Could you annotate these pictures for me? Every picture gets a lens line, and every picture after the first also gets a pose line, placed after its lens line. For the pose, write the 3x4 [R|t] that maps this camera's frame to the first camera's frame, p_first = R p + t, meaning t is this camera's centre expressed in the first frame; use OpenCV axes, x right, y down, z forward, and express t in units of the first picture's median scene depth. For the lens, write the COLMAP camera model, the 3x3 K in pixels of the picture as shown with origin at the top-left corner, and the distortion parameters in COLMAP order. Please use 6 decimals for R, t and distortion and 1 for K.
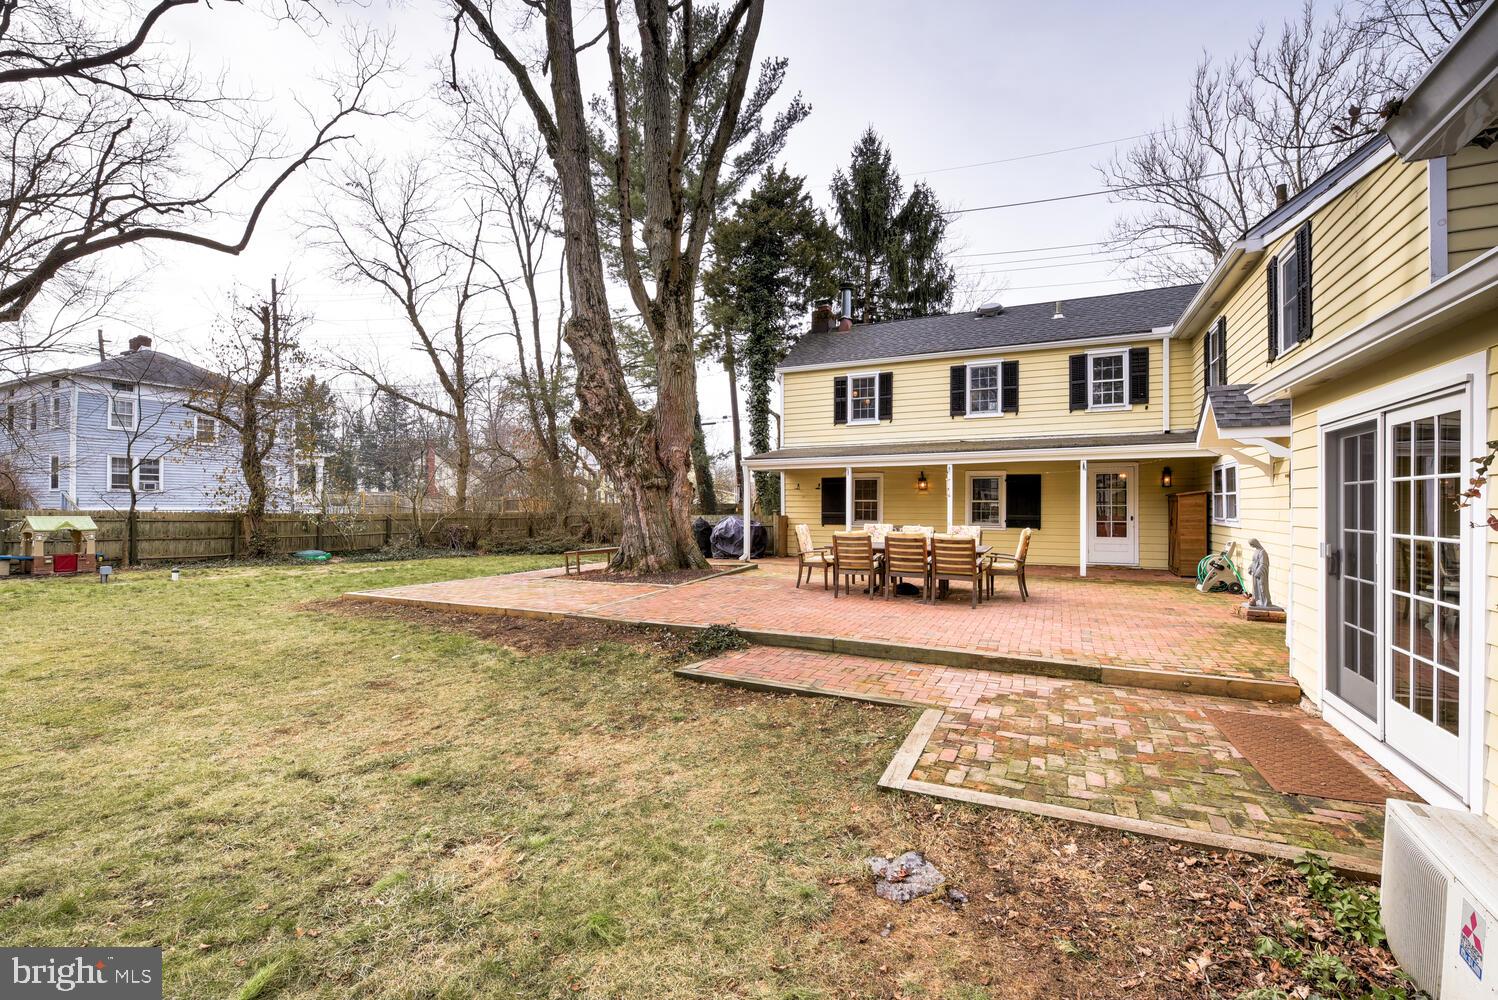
lens RADIAL K [[641.4, 0, 748.7], [0, 641.4, 501.4], [0, 0, 1]] dist [-0.007008, 0.000578]
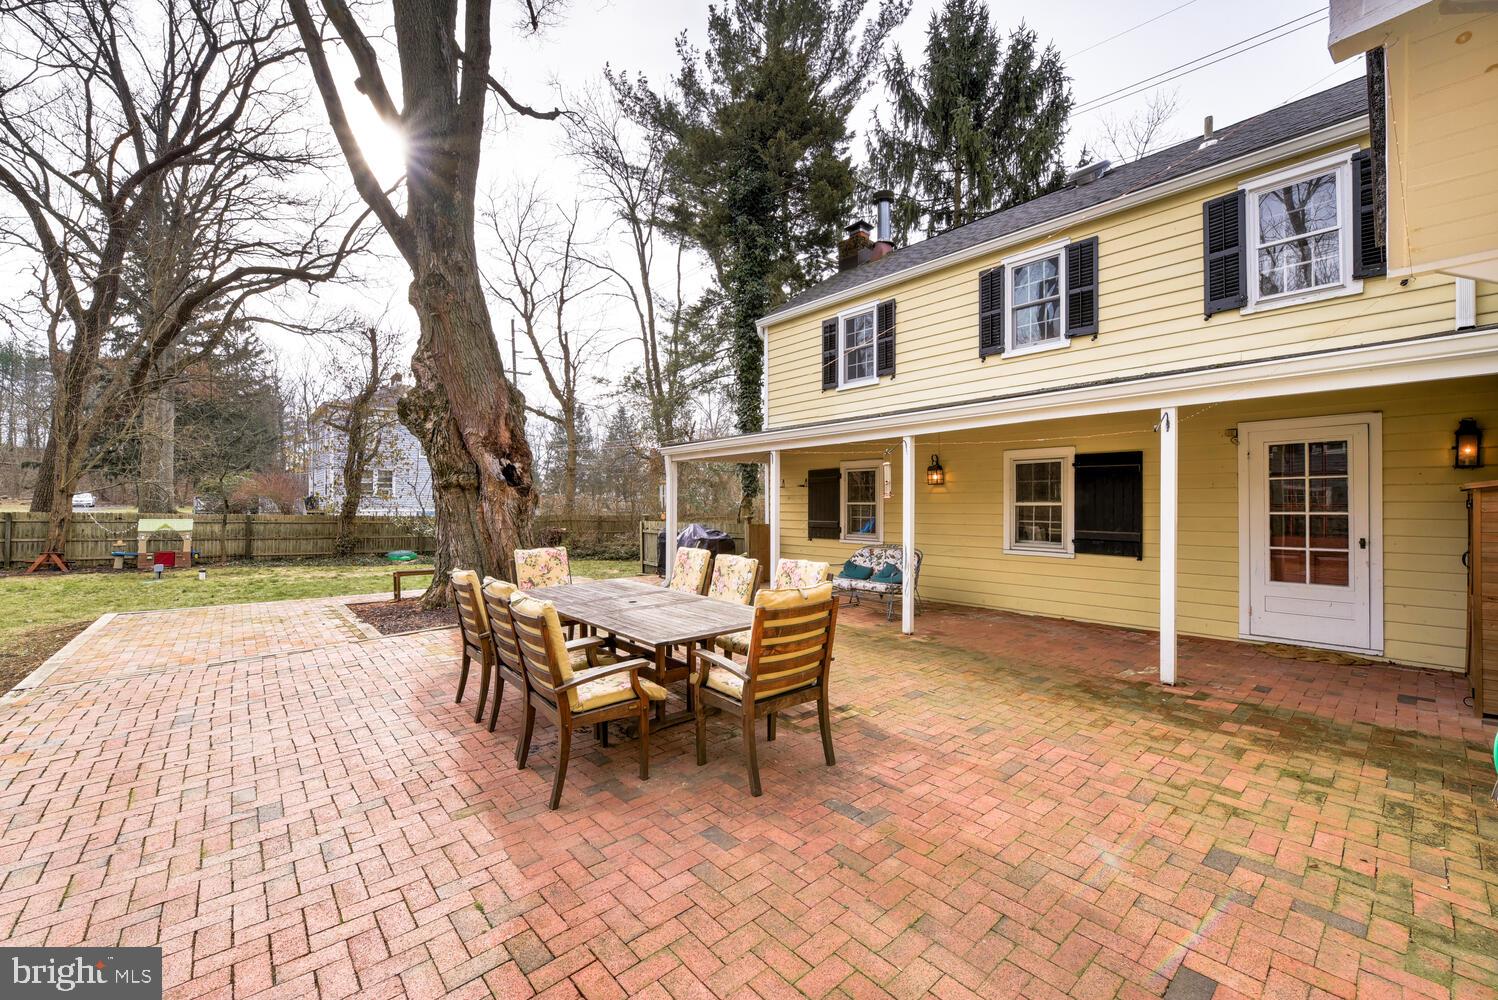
lens RADIAL K [[602.0, 0, 741.7], [0, 602.0, 501.4], [0, 0, 1]] dist [-0.007020, -0.000549]
pose [[0.918735, -0.004803, -0.394846, 0.331105], [0.004534, 0.999988, -0.001616, -0.002758], [0.394849, -0.000305, 0.918746, 0.412453]]
